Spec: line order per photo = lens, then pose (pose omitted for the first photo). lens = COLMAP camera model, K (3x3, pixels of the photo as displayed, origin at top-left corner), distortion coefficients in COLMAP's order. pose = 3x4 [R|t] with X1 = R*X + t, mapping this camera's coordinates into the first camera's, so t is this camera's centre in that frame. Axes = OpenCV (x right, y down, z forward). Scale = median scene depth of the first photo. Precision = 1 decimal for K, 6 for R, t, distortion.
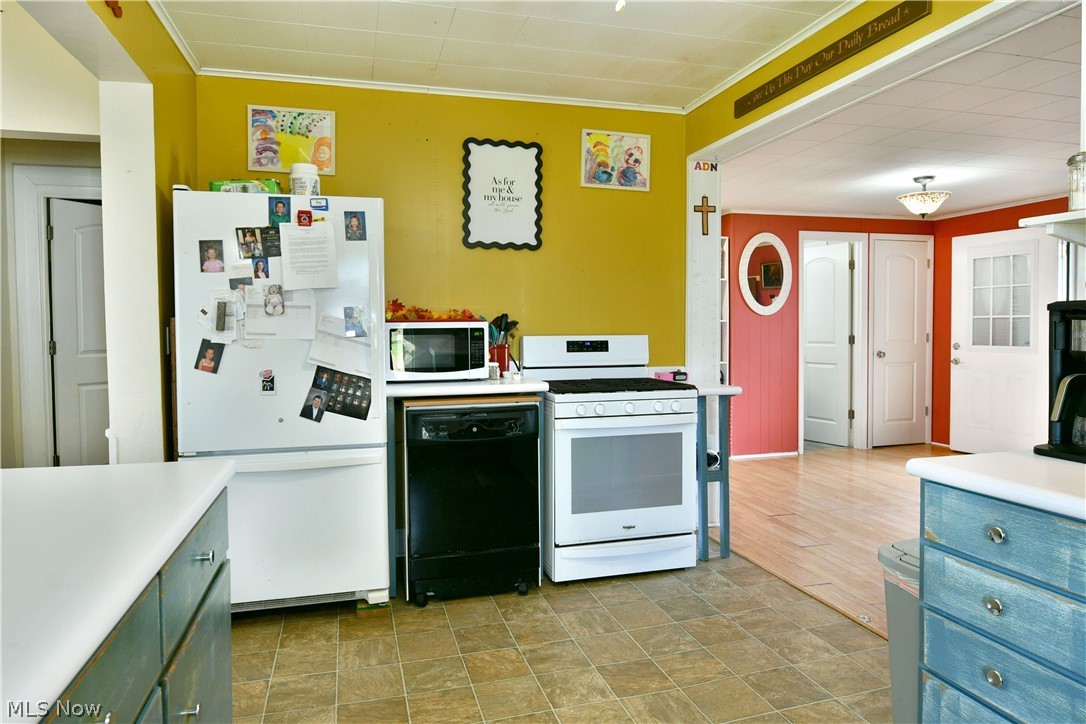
lens RADIAL K [[680.0, 0, 546.2], [0, 680.0, 339.4], [0, 0, 1]] dist [-0.016230, -0.003558]
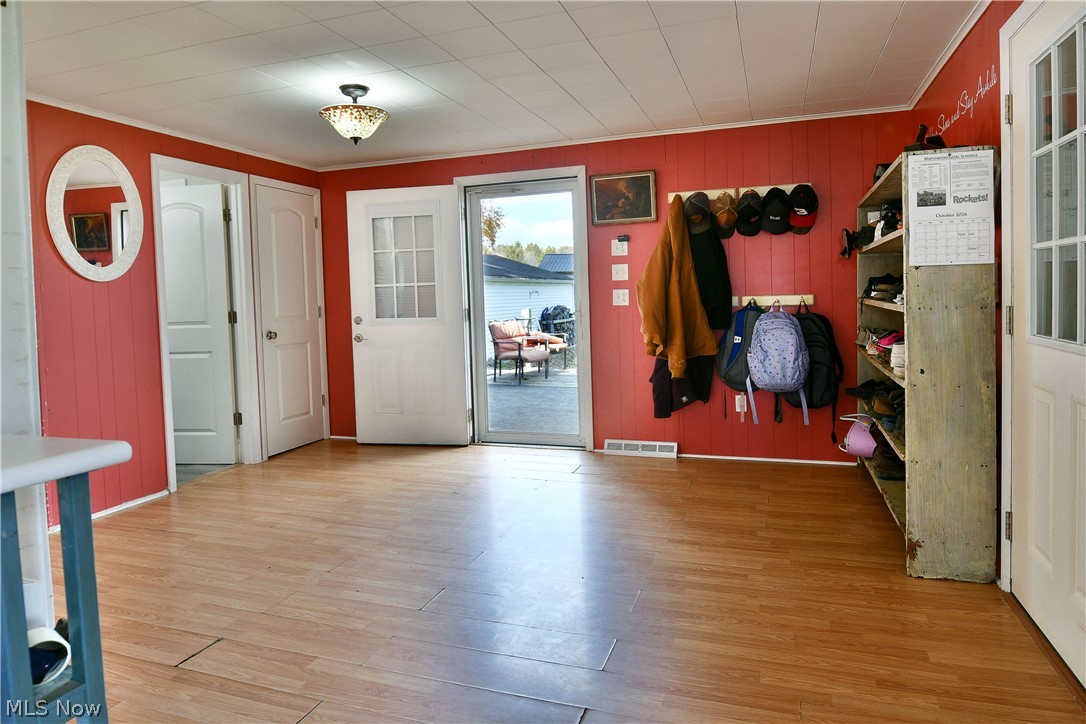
lens RADIAL K [[658.8, 0, 546.6], [0, 658.8, 327.3], [0, 0, 1]] dist [-0.005302, -0.000816]
pose [[0.577726, -0.045957, 0.814936, 0.069800], [0.038101, 0.998844, 0.029317, 0.003346], [-0.815341, 0.014113, 0.578809, 0.327313]]
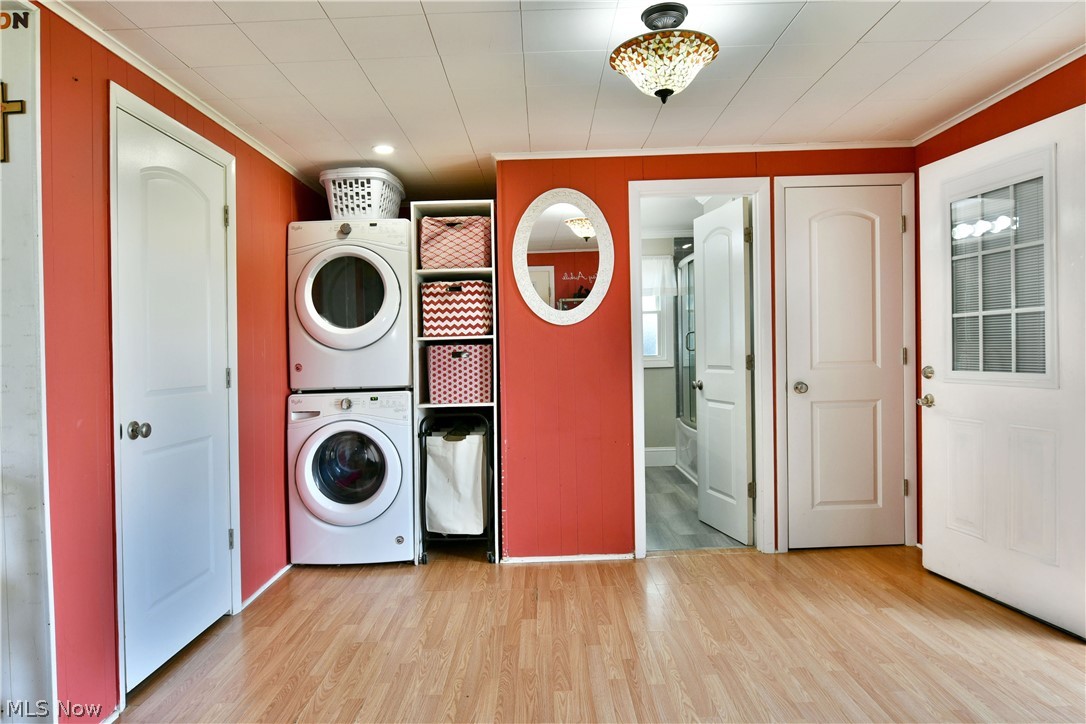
lens RADIAL K [[670.8, 0, 543.0], [0, 670.8, 362.0], [0, 0, 1]] dist [-0.013138, -0.002376]
pose [[0.960880, -0.018699, -0.276334, 0.460556], [0.019472, 0.999810, 0.000055, -0.003849], [0.276281, -0.005434, 0.961062, 0.414902]]
